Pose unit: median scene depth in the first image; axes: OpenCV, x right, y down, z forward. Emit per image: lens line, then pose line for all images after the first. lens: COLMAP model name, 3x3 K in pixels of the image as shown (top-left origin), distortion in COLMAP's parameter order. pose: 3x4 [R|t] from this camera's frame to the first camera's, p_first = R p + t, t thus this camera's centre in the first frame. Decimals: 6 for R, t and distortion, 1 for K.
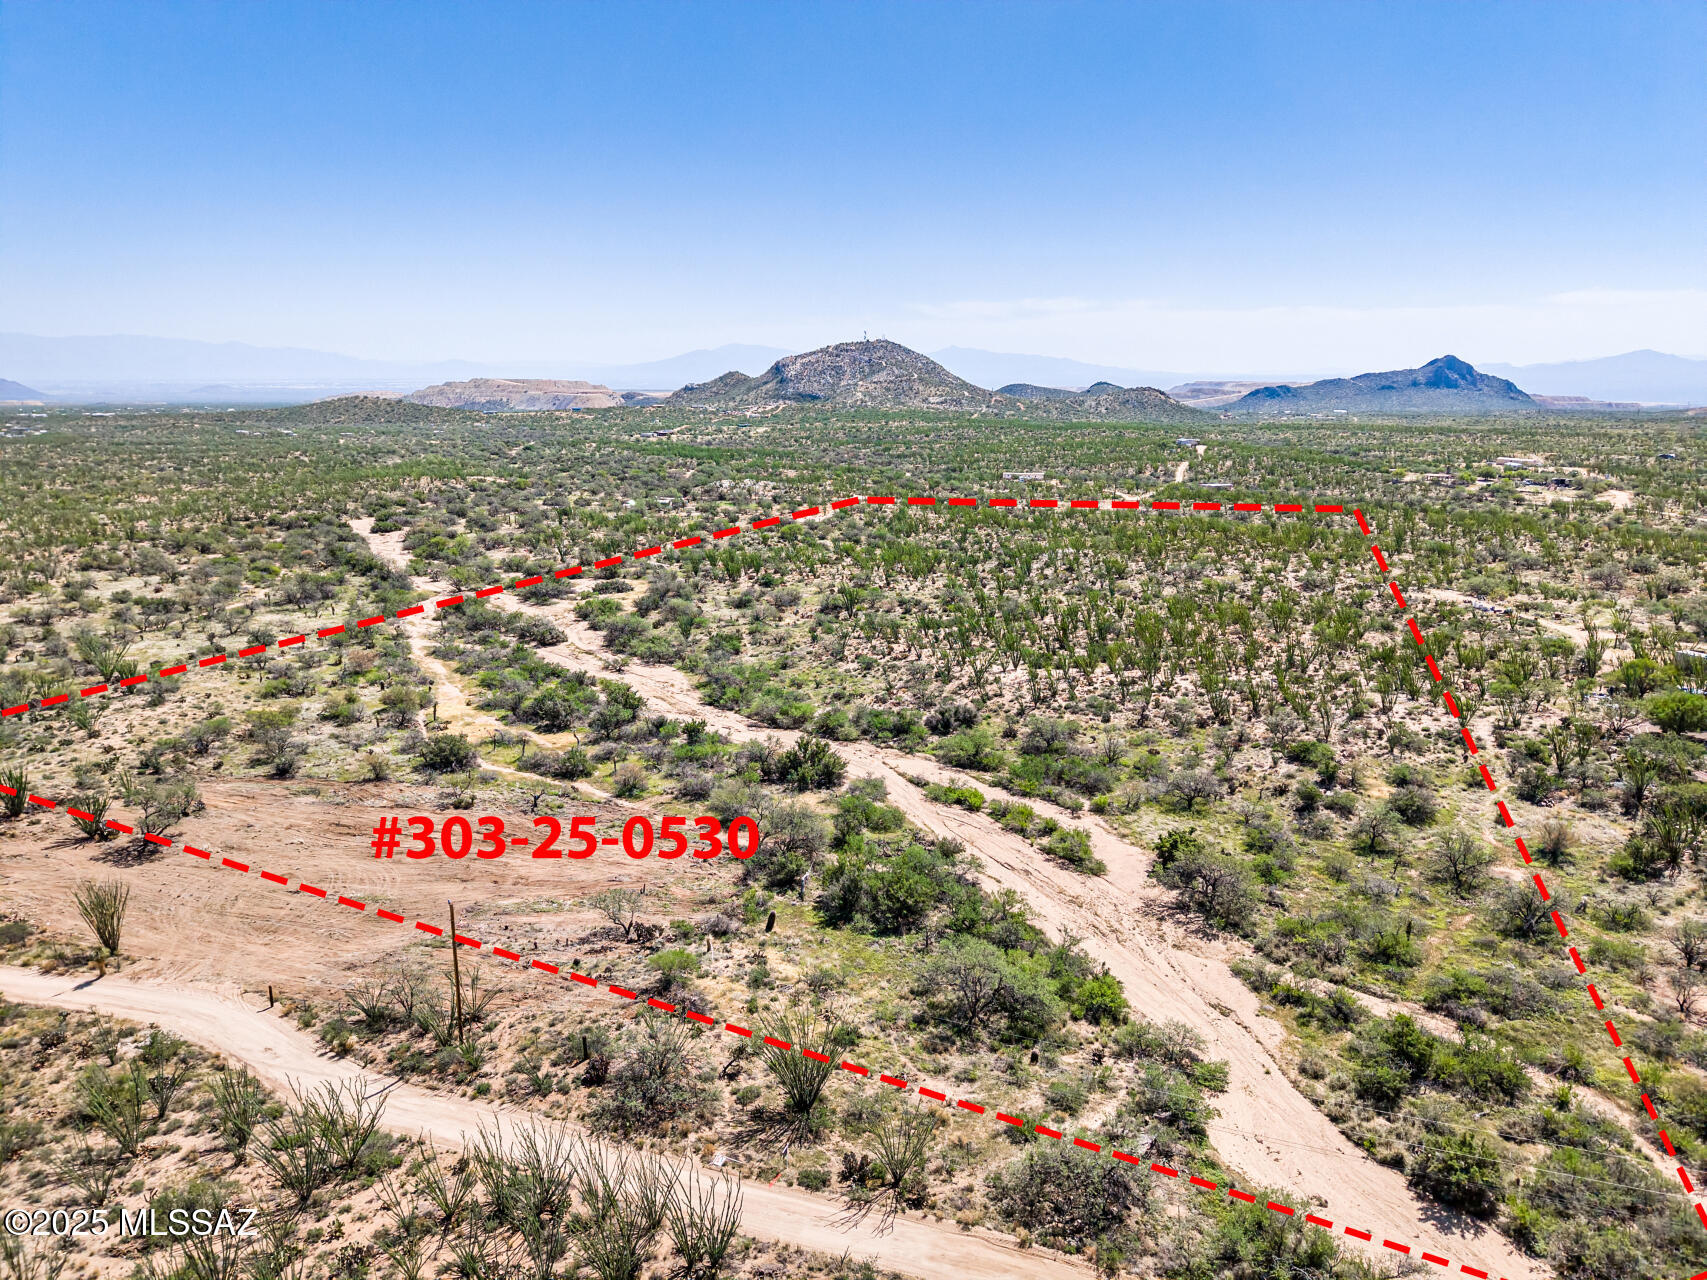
lens RADIAL K [[1150.0, 0, 847.7], [0, 1150.0, 636.9], [0, 0, 1]] dist [0.032867, -0.035683]
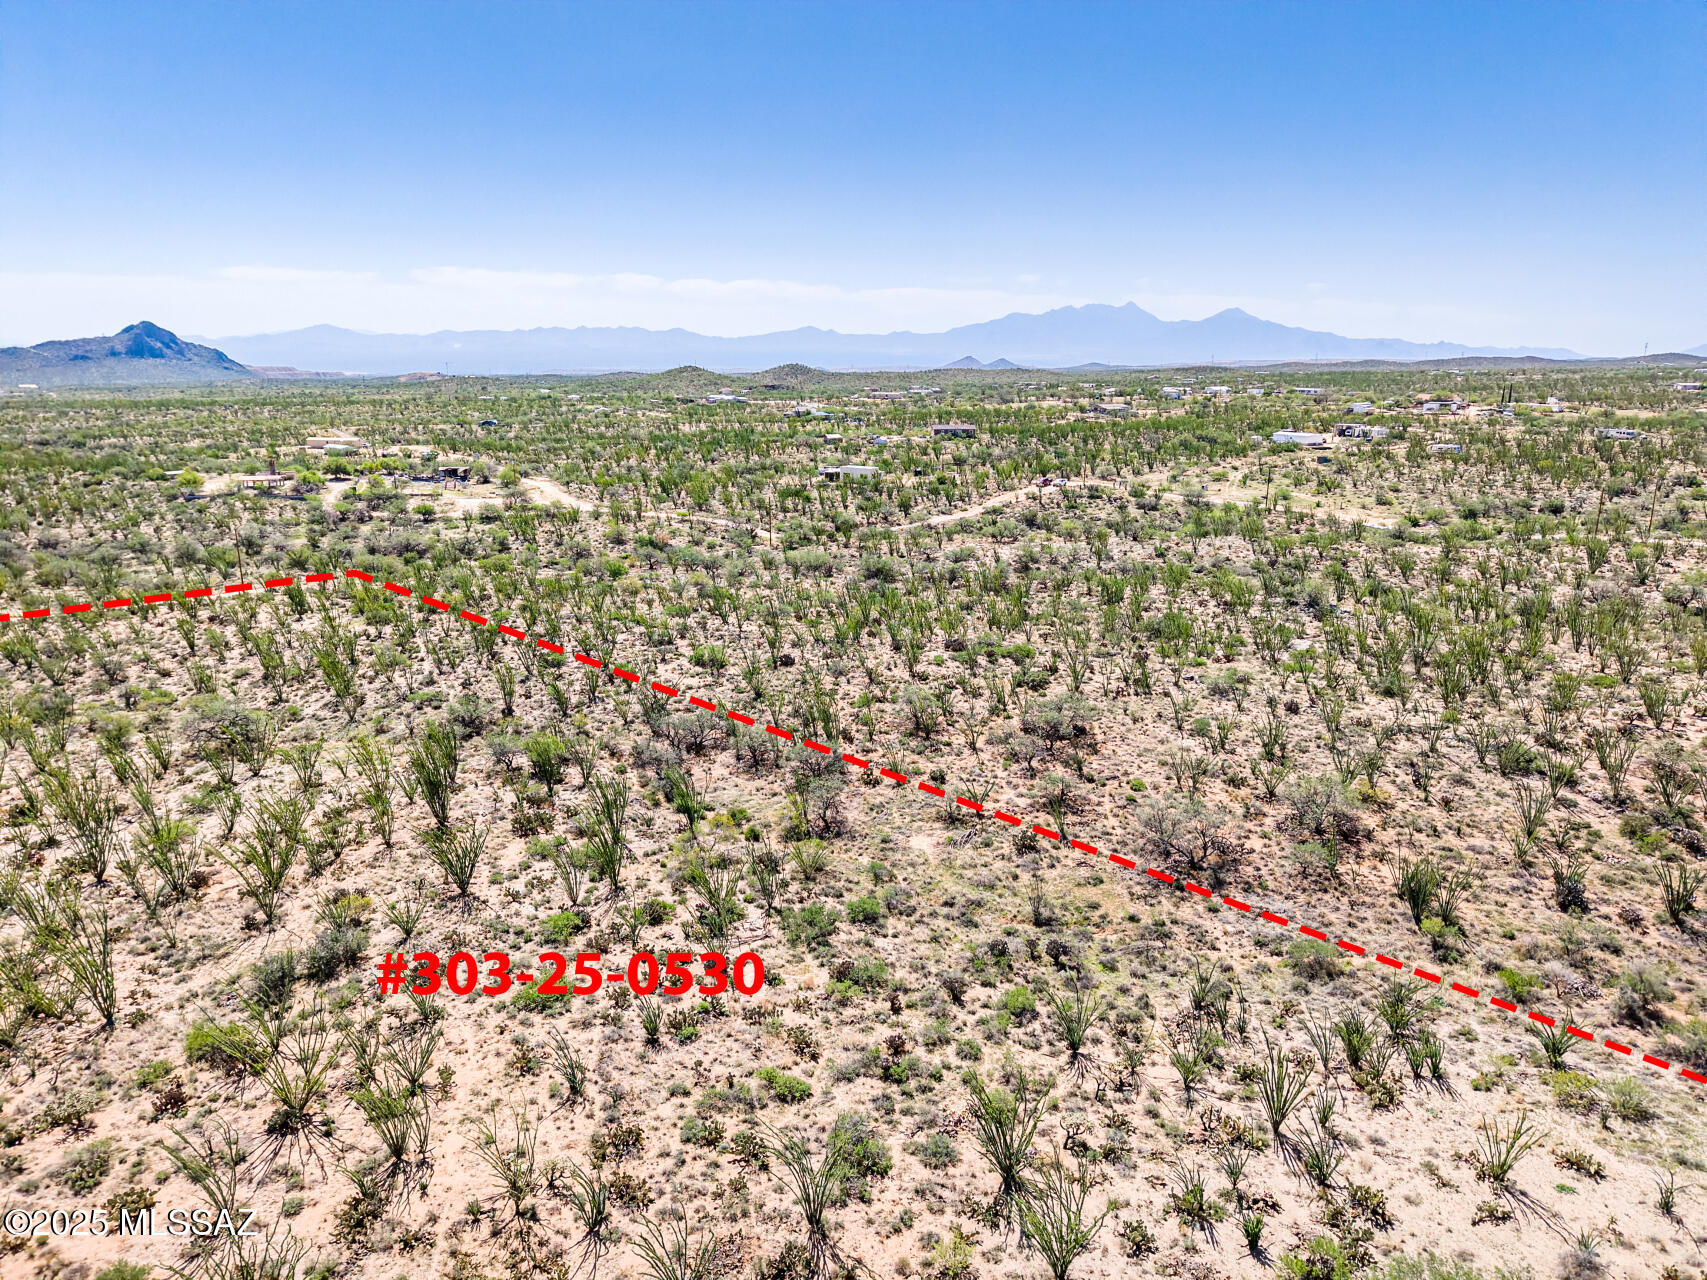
lens RADIAL K [[1150.0, 0, 845.4], [0, 1150.0, 634.3], [0, 0, 1]] dist [0.032867, -0.035683]
pose [[0.538721, -0.201965, 0.817918, 0.504996], [0.185778, 0.975421, 0.118494, -0.217811], [-0.821746, 0.088116, 0.563000, 1.234790]]
